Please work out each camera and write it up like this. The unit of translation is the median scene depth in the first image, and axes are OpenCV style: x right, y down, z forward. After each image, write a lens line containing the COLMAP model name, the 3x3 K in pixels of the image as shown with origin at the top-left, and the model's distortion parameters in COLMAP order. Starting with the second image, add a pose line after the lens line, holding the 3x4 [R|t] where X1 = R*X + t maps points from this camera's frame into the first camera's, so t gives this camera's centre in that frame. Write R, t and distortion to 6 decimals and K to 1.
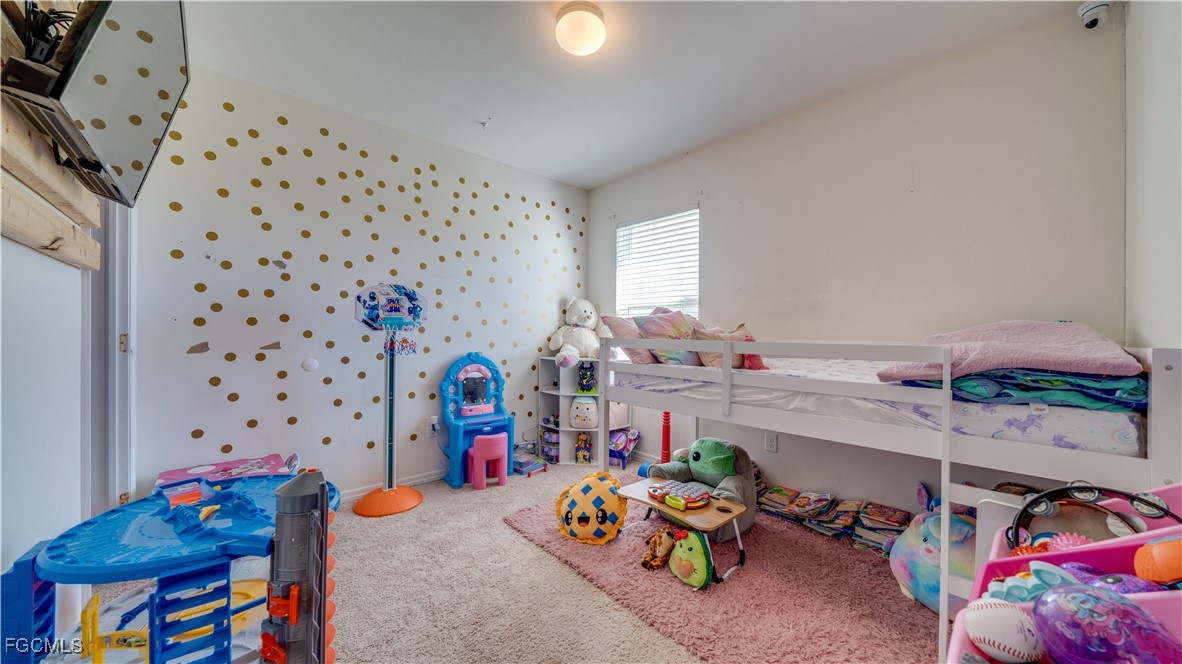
lens RADIAL K [[402.5, 0, 590.5], [0, 402.5, 336.3], [0, 0, 1]] dist [-0.004930, -0.000424]
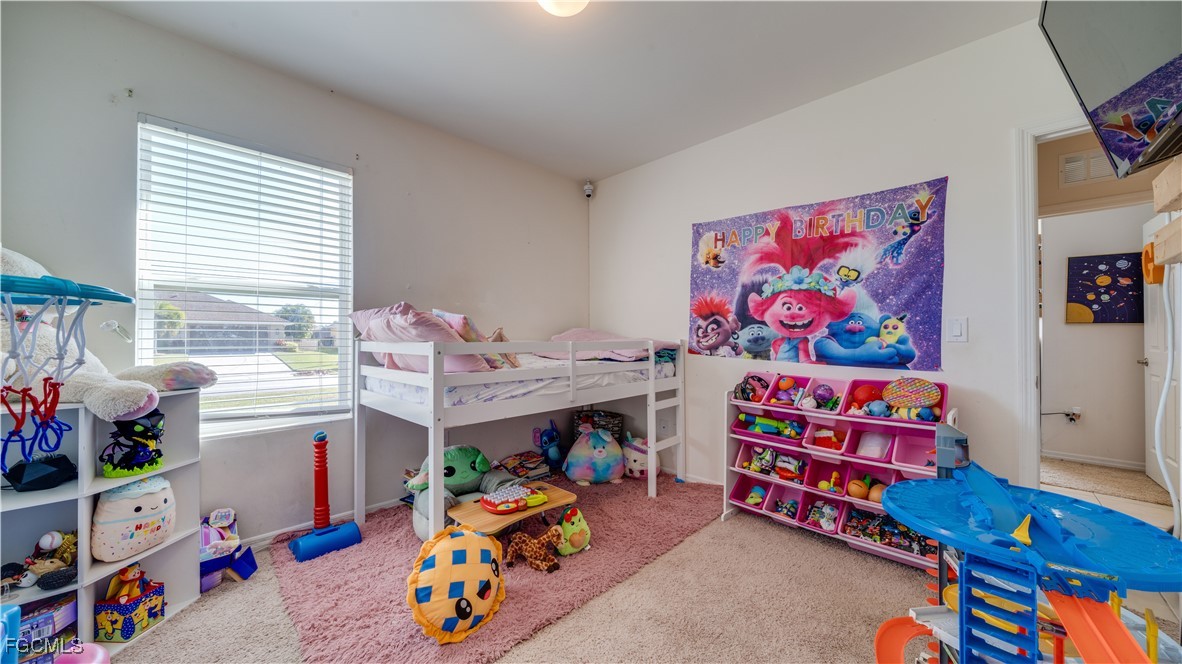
lens RADIAL K [[402.5, 0, 586.9], [0, 402.5, 336.0], [0, 0, 1]] dist [-0.004930, -0.000424]
pose [[-0.029103, -0.007712, 0.999547, -0.745104], [0.010076, 0.999917, 0.008009, -0.012226], [-0.999526, 0.010305, -0.029023, 0.819321]]
